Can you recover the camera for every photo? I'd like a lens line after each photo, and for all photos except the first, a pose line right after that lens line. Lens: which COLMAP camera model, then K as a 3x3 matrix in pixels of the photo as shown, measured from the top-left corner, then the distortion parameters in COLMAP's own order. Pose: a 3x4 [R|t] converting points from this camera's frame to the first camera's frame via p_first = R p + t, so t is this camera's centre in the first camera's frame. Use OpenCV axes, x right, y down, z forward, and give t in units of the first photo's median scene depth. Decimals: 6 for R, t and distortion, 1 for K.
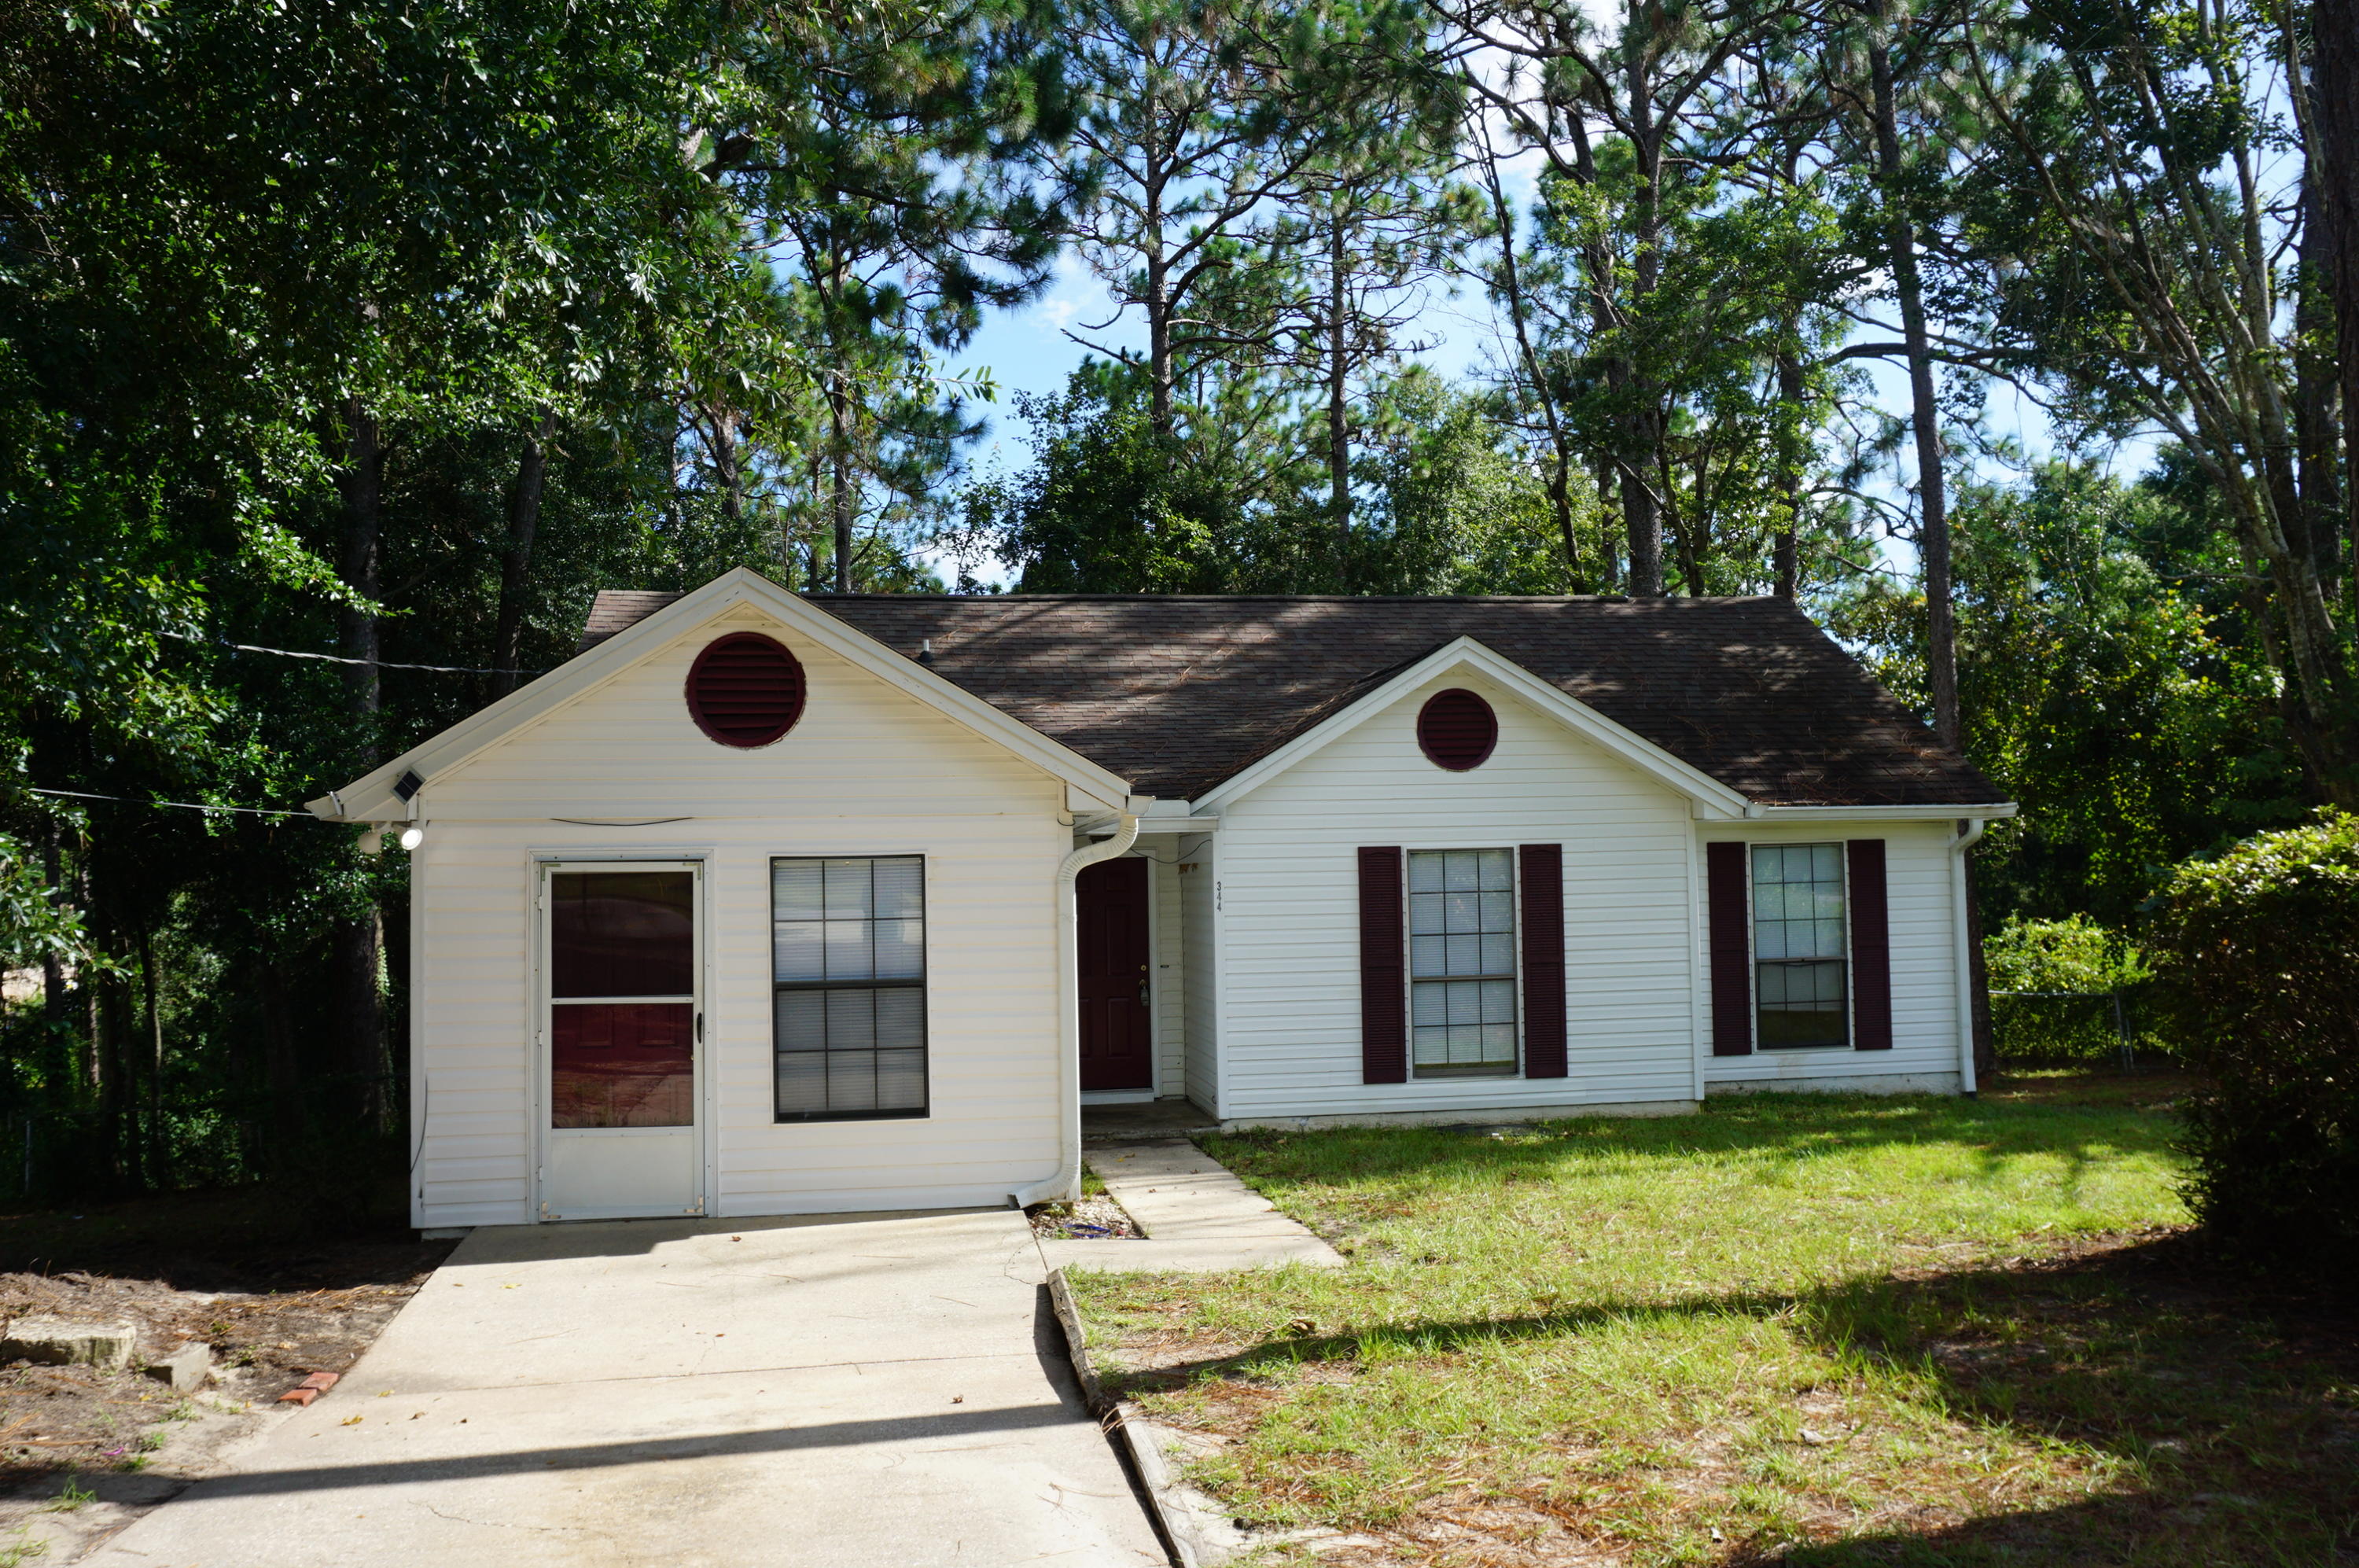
lens RADIAL K [[1864.8, 0, 1183.5], [0, 1864.8, 766.3], [0, 0, 1]] dist [-0.036176, -0.002044]
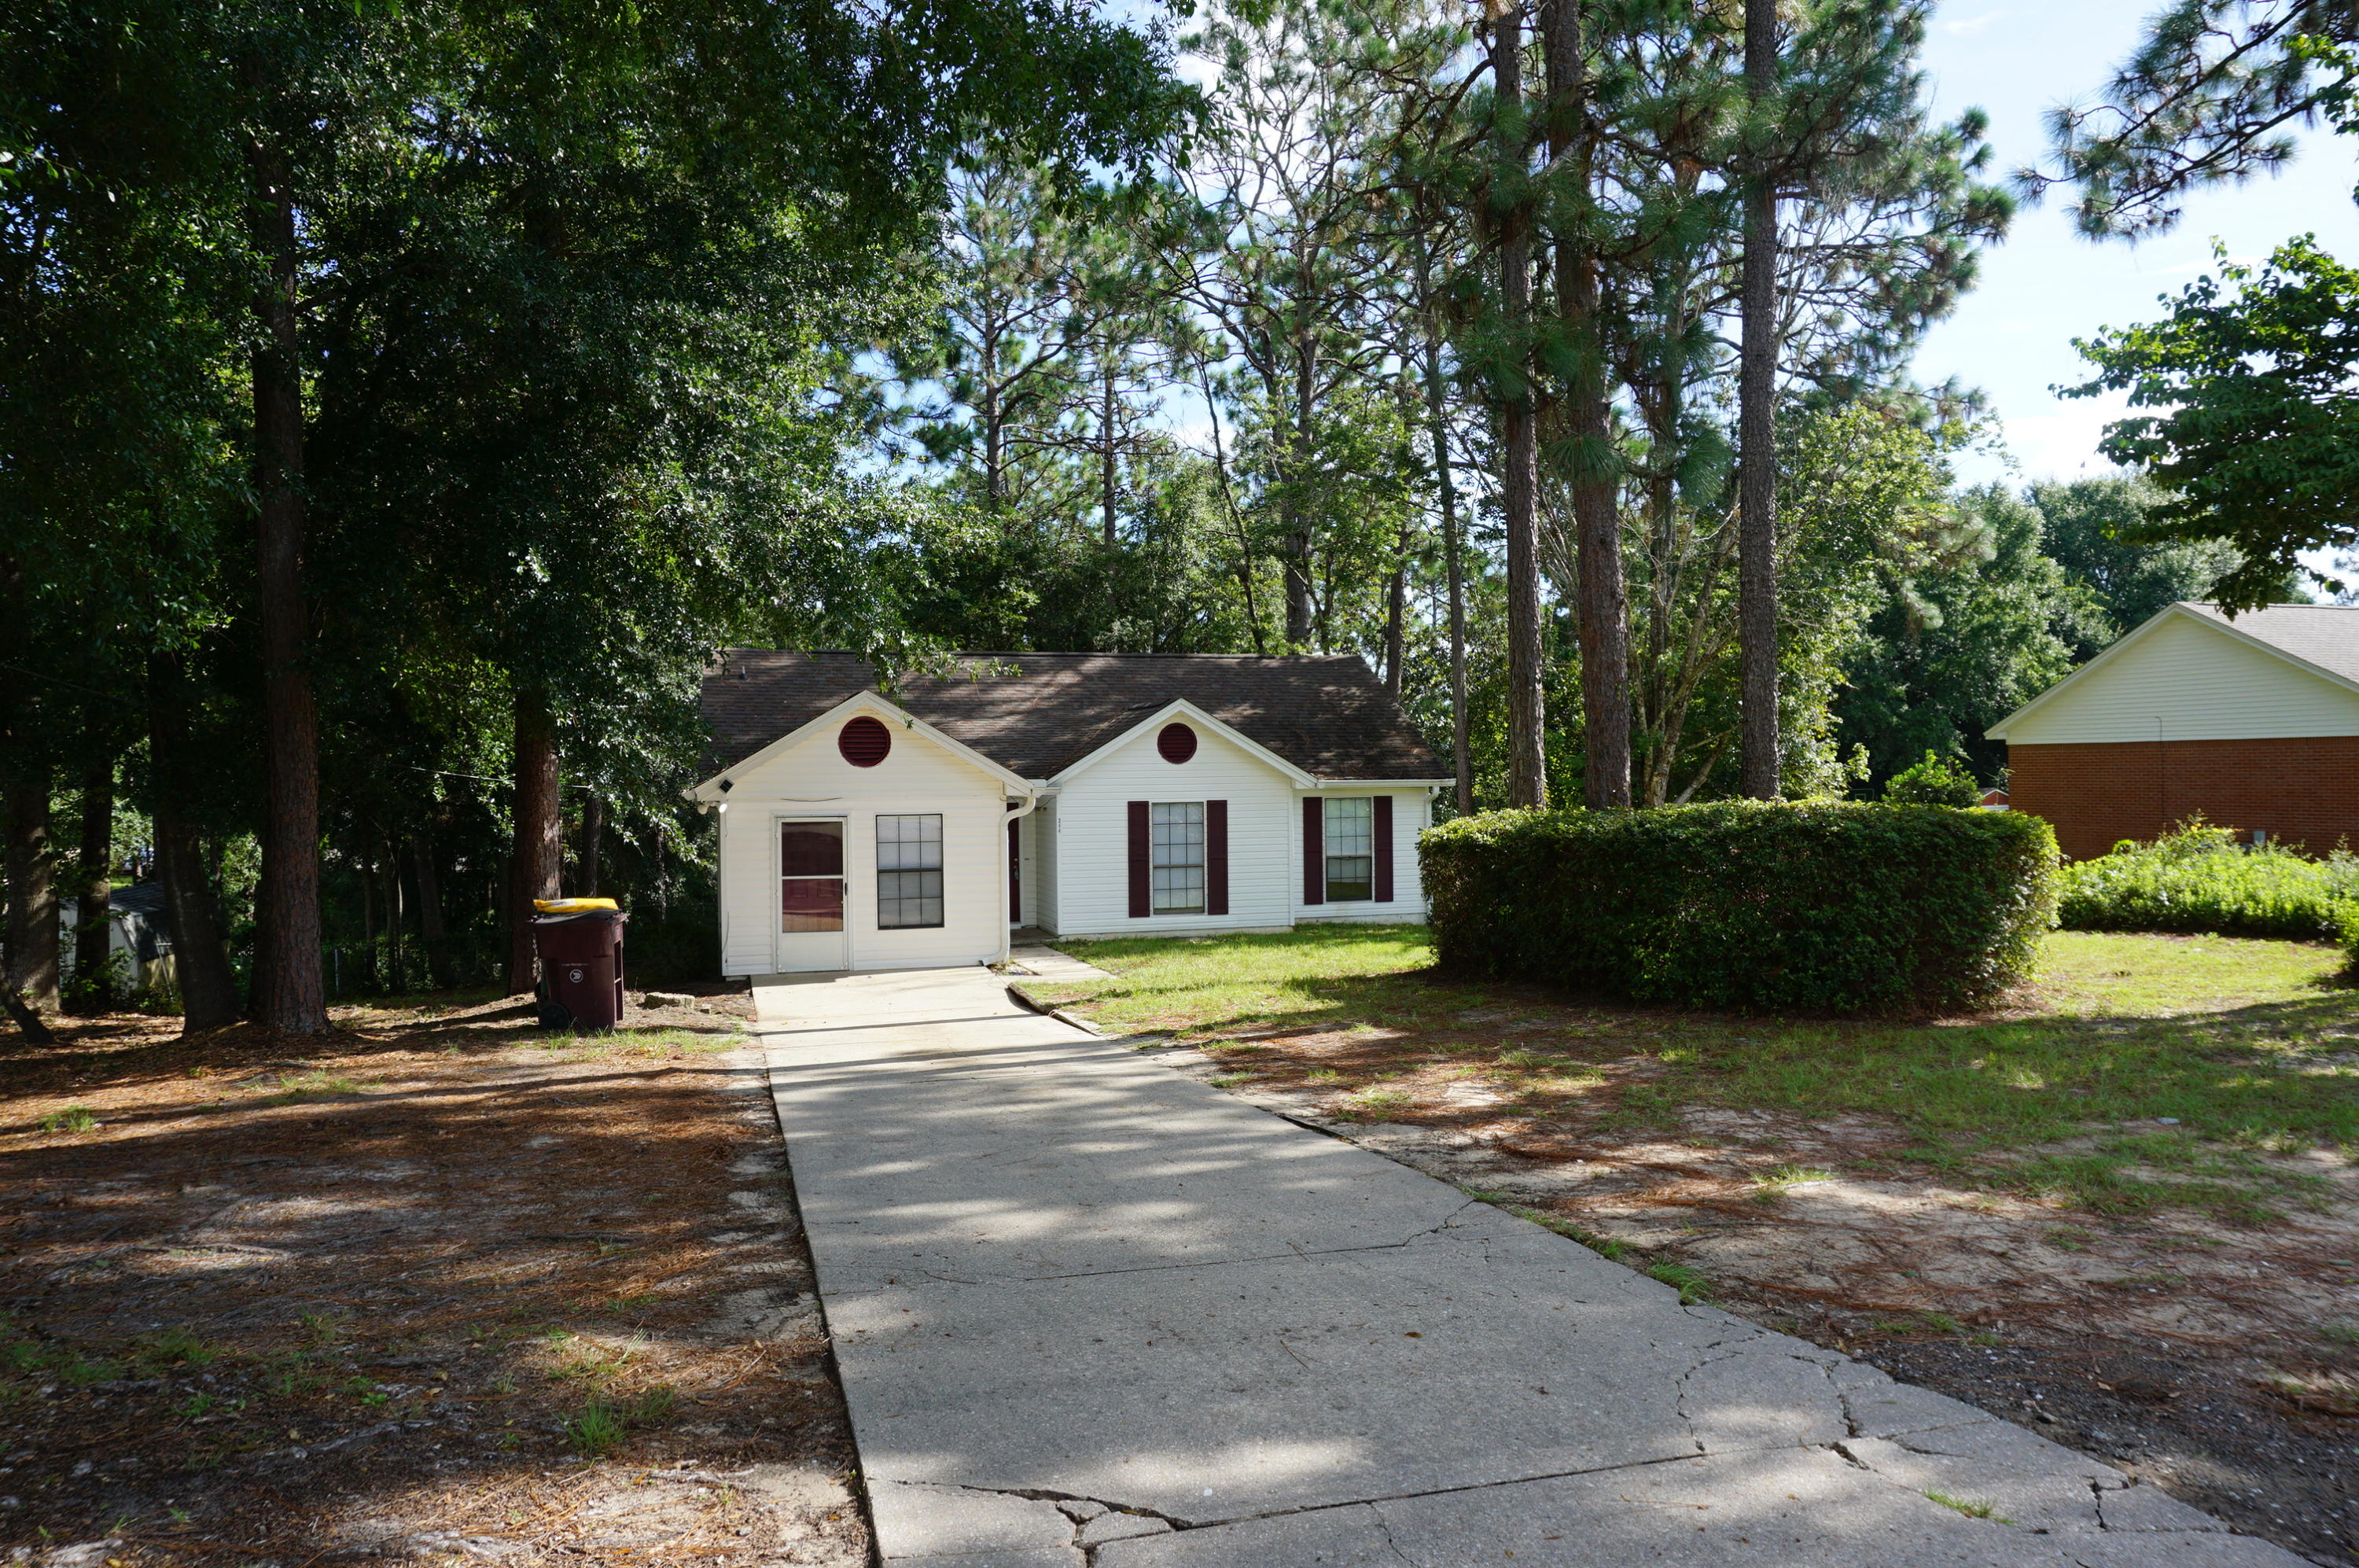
lens RADIAL K [[1577.1, 0, 1183.8], [0, 1577.1, 786.3], [0, 0, 1]] dist [-0.054096, 0.035586]
pose [[0.990268, 0.004179, 0.139114, -0.082866], [-0.012985, 0.997964, 0.062450, -0.080285], [-0.138570, -0.063649, 0.988305, -0.691376]]
